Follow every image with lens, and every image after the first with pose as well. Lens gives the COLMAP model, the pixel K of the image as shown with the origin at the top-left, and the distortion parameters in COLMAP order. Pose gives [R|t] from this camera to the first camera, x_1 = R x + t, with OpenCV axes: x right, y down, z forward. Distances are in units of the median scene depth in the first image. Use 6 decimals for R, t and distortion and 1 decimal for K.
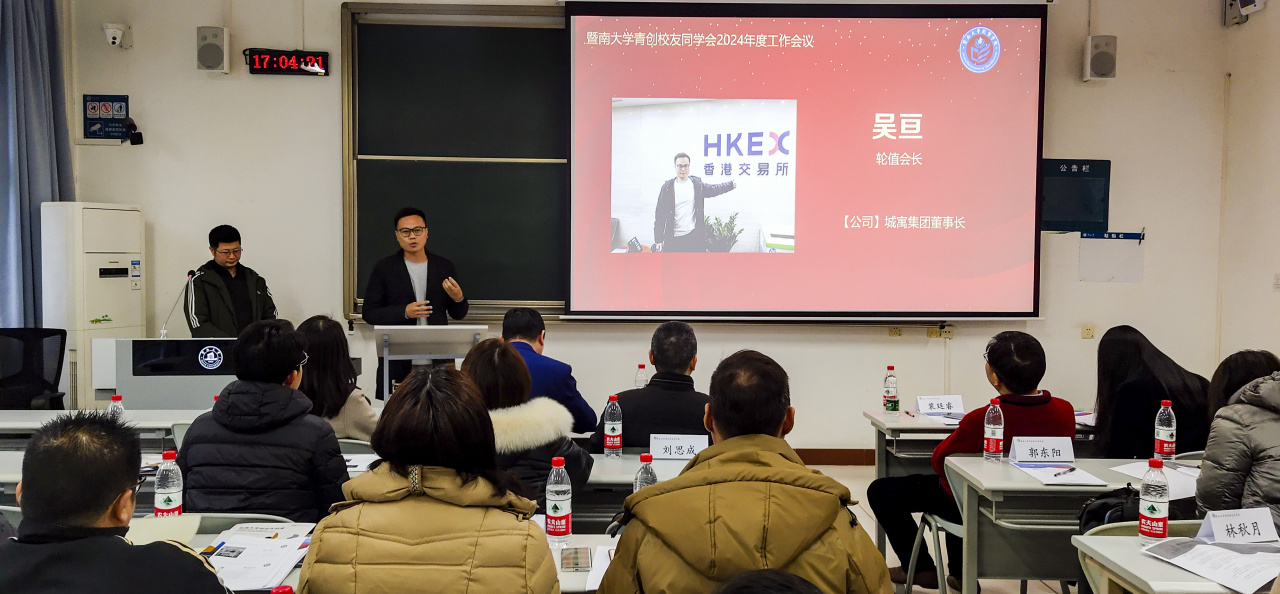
lens RADIAL K [[968.0, 0, 643.1], [0, 968.0, 297.4], [0, 0, 1]] dist [0.069703, -0.054849]
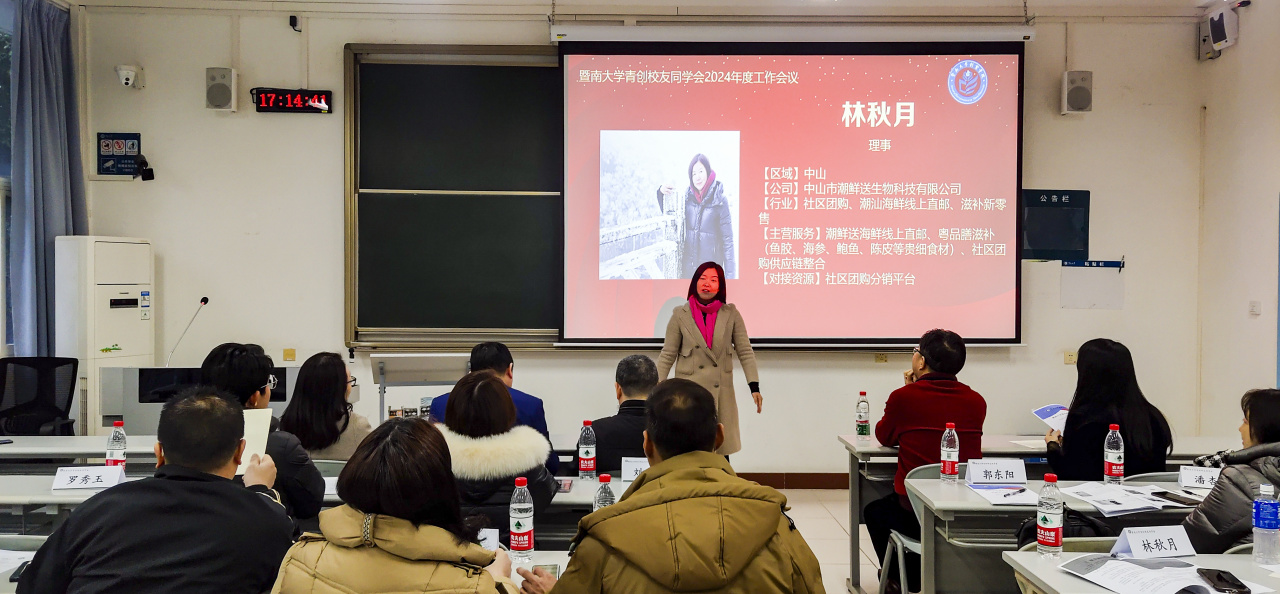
lens RADIAL K [[968.0, 0, 643.1], [0, 968.0, 295.6], [0, 0, 1]] dist [0.069703, -0.054849]
pose [[0.999905, -0.003085, -0.013407, 0.023269], [0.002704, 0.999594, -0.028377, -0.002252], [0.013489, 0.028338, 0.999507, -0.029827]]
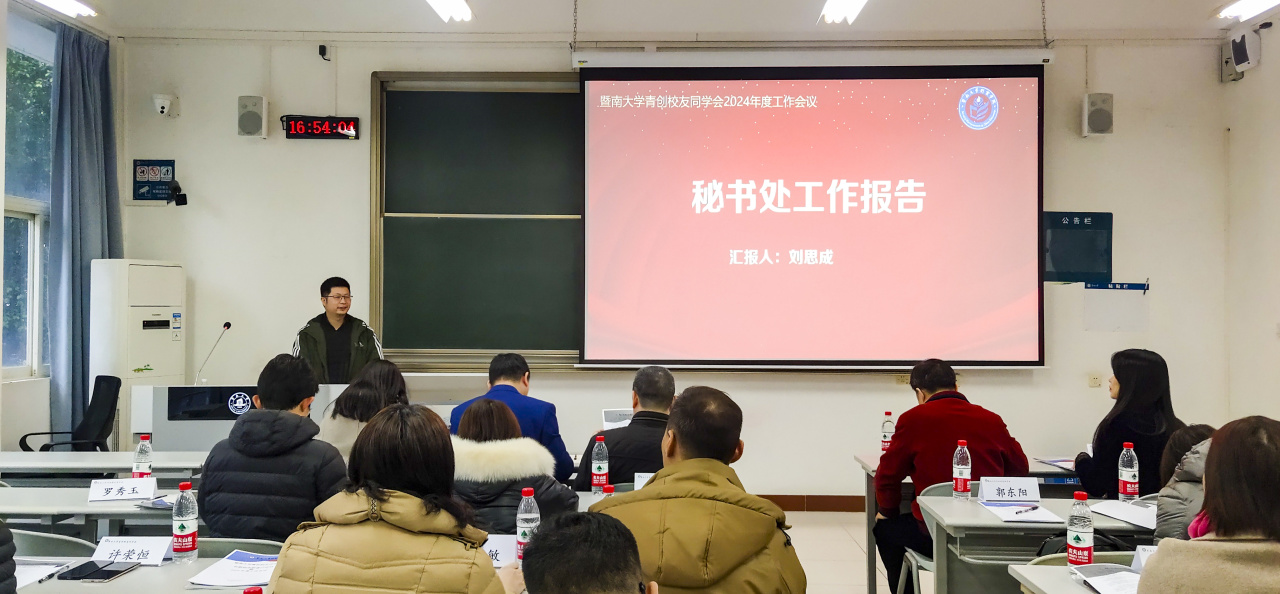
lens RADIAL K [[968.0, 0, 642.7], [0, 968.0, 296.6], [0, 0, 1]] dist [0.069703, -0.054849]
pose [[0.999037, -0.003665, -0.043721, 0.033298], [0.001216, 0.998434, -0.055922, 0.004129], [0.043857, 0.055815, 0.997477, -0.037212]]
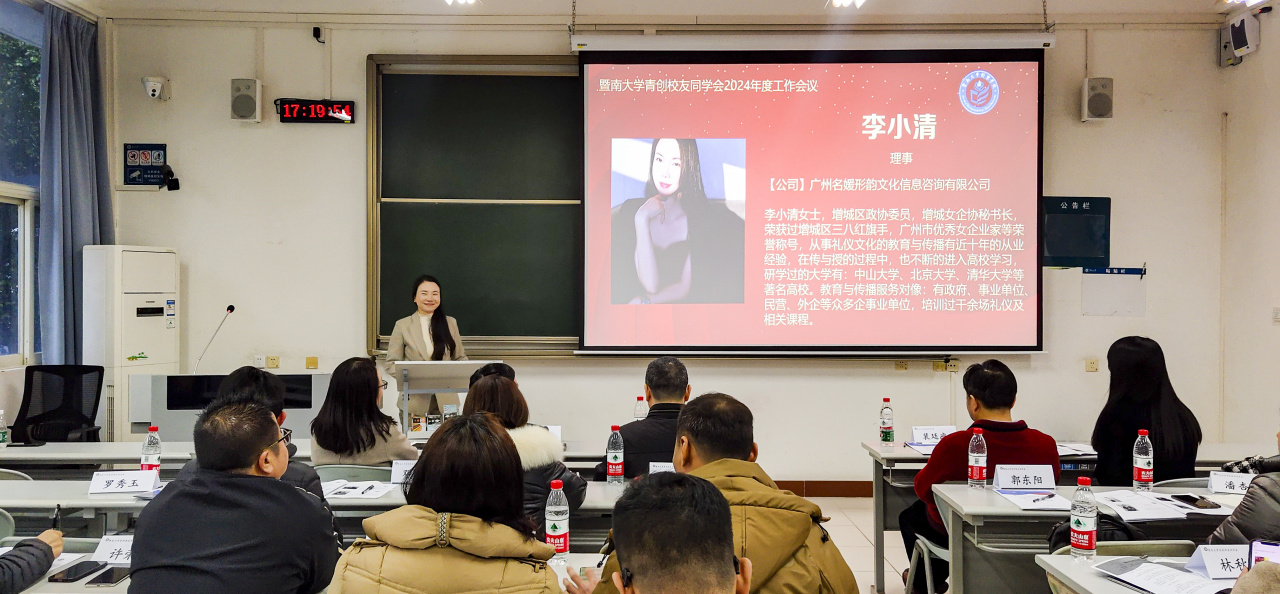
lens RADIAL K [[968.0, 0, 642.8], [0, 968.0, 298.3], [0, 0, 1]] dist [0.069703, -0.054849]
pose [[0.999664, -0.004877, -0.025455, 0.014129], [0.003966, 0.999354, -0.035722, 0.000003], [0.025613, 0.035609, 0.999038, -0.033837]]
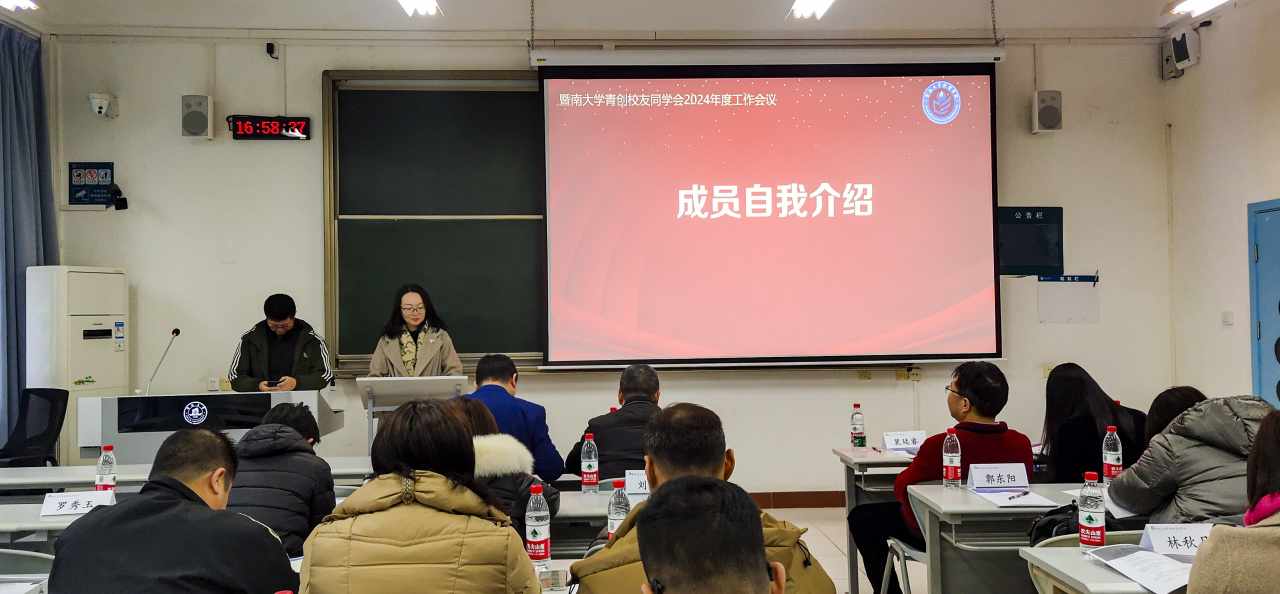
lens RADIAL K [[968.0, 0, 642.6], [0, 968.0, 294.5], [0, 0, 1]] dist [0.069703, -0.054849]
pose [[0.999530, -0.020818, 0.022482, 0.003185], [0.022208, 0.997737, -0.063465, 0.010024], [-0.021110, 0.063935, 0.997731, -0.028268]]
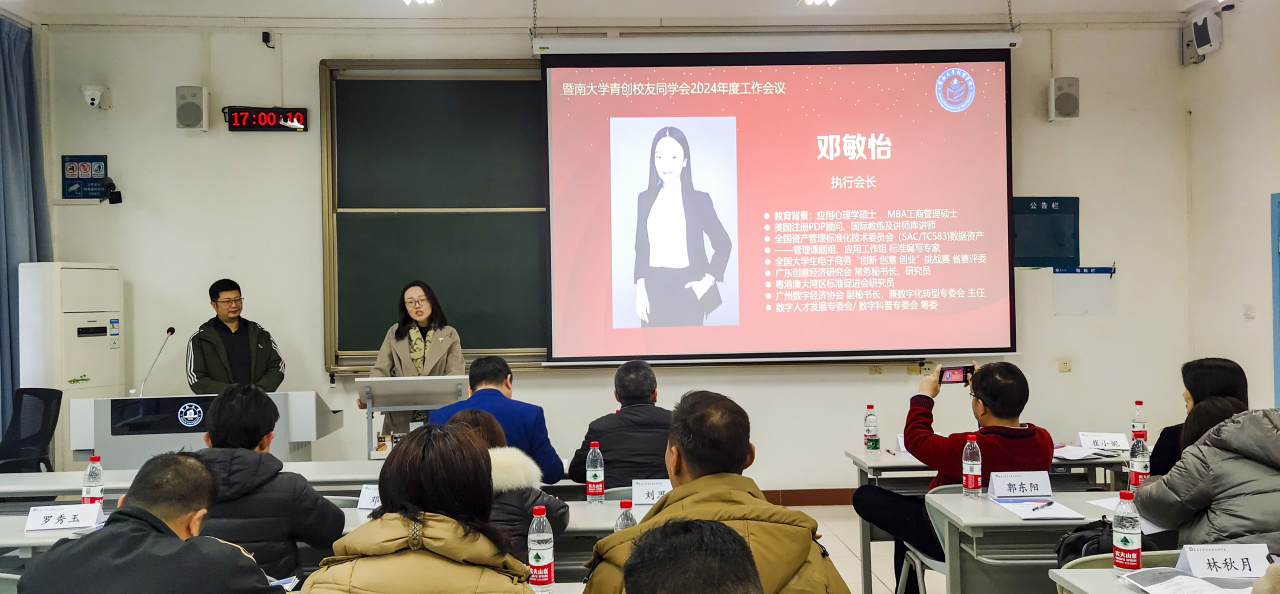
lens RADIAL K [[968.0, 0, 643.6], [0, 968.0, 297.1], [0, 0, 1]] dist [0.069703, -0.054849]
pose [[0.999537, -0.024517, 0.018001, 0.002853], [0.025315, 0.998644, -0.045482, -0.000901], [-0.016862, 0.045917, 0.998803, -0.006452]]
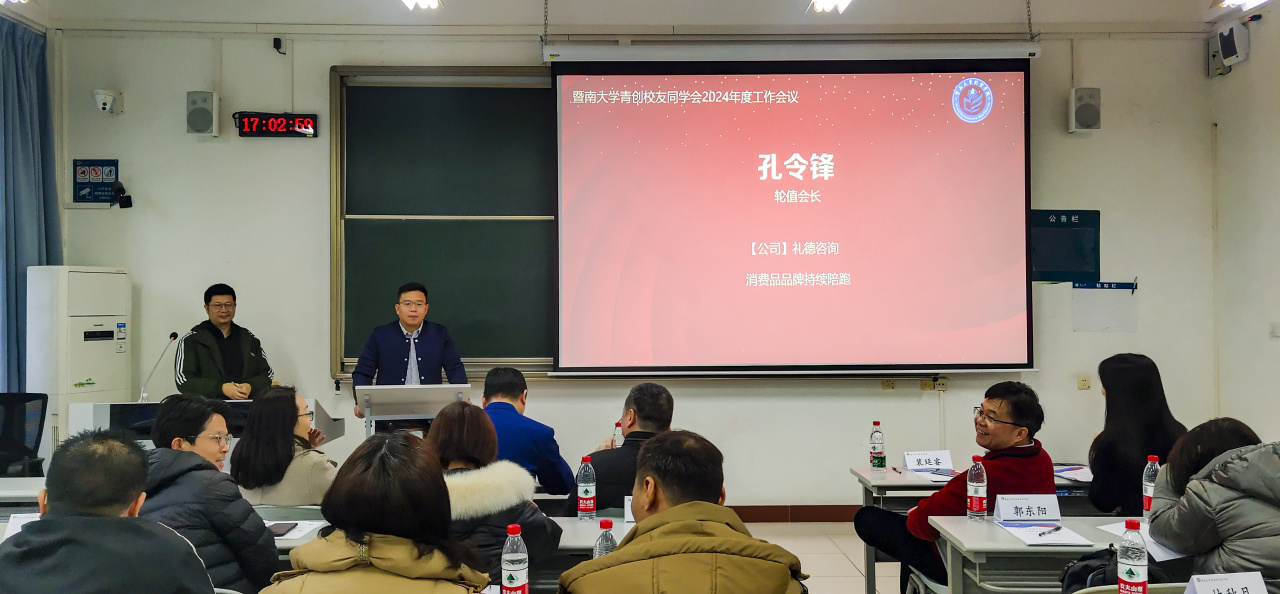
lens RADIAL K [[968.0, 0, 643.1], [0, 968.0, 295.2], [0, 0, 1]] dist [0.069703, -0.054849]
pose [[0.999900, -0.012657, -0.006238, 0.018288], [0.012276, 0.998260, -0.057676, -0.002090], [0.006958, 0.057593, 0.998316, 0.007290]]
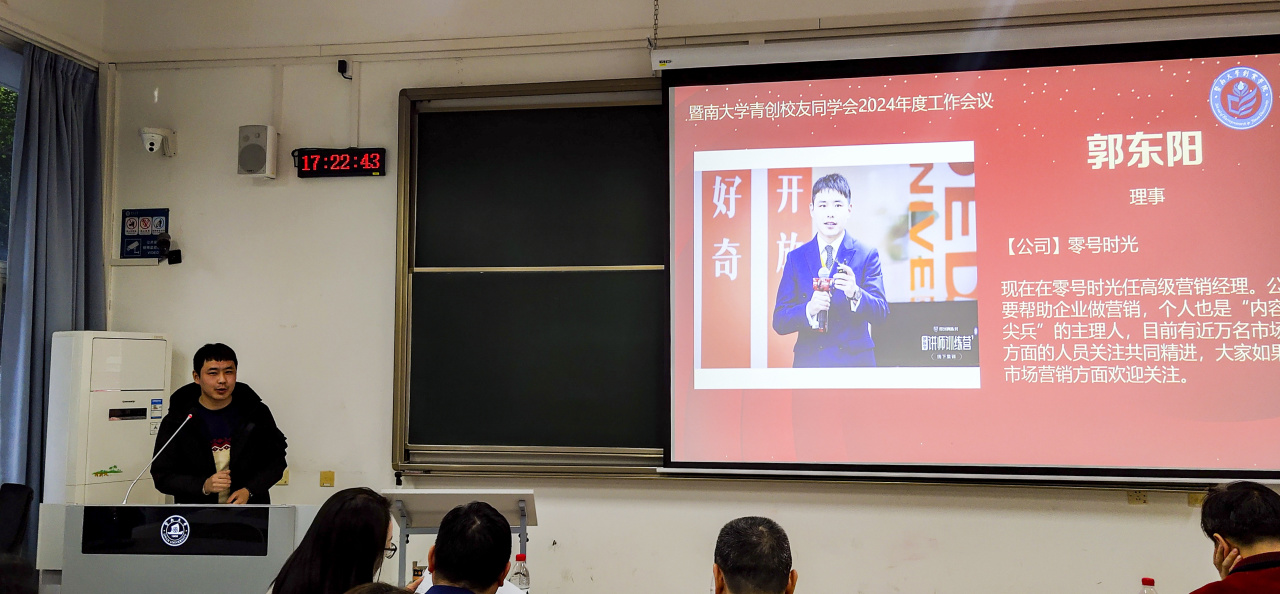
lens RADIAL K [[968.0, 0, 634.5], [0, 968.0, 303.1], [0, 0, 1]] dist [0.069703, -0.054849]
pose [[0.983383, -0.020243, -0.180411, 0.037435], [-0.001942, 0.992534, -0.121955, -0.017092], [0.181533, 0.120279, 0.976001, 0.239841]]
